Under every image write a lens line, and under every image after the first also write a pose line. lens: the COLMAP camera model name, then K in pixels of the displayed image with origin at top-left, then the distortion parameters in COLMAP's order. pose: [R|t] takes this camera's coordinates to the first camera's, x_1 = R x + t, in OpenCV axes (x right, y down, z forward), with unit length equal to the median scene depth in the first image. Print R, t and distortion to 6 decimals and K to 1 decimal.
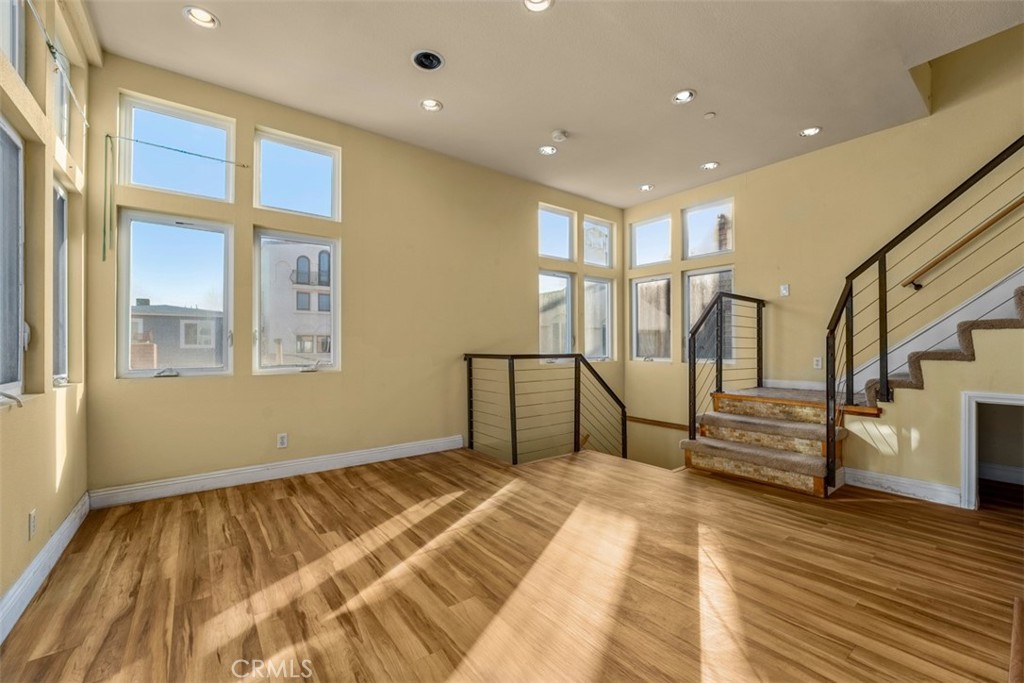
lens RADIAL K [[424.1, 0, 510.5], [0, 424.1, 347.3], [0, 0, 1]] dist [-0.012741, 0.000643]
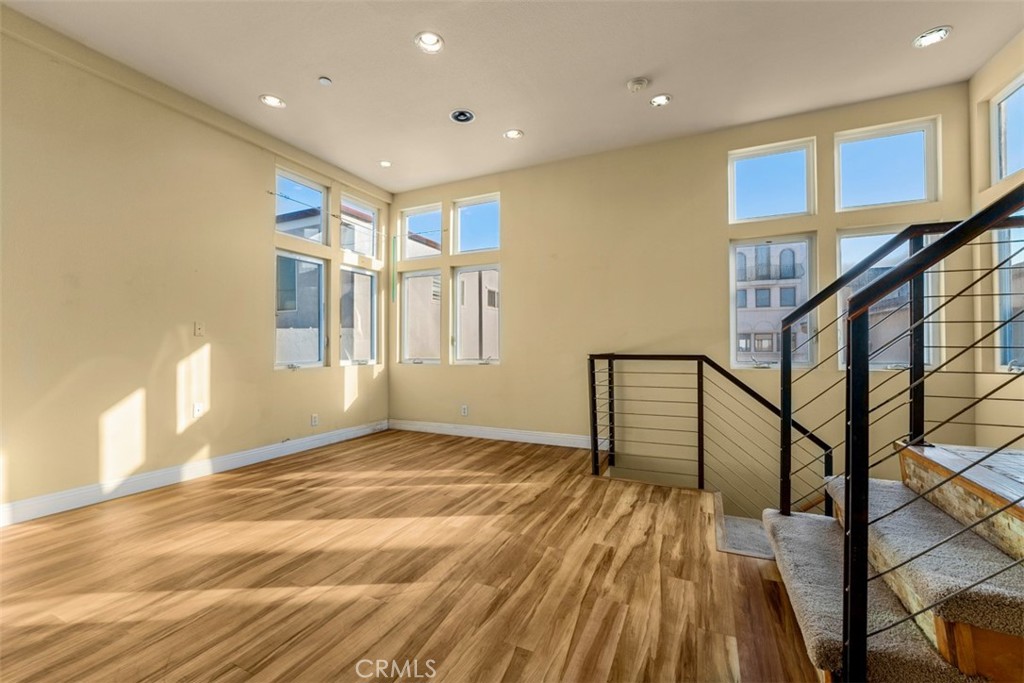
lens RADIAL K [[424.1, 0, 510.5], [0, 424.1, 347.3], [0, 0, 1]] dist [-0.012741, 0.000643]
pose [[0.454218, 0.002418, -0.890887, 1.010212], [0.001710, 0.999992, 0.003586, -0.003094], [0.890889, -0.003152, 0.454210, 0.578921]]
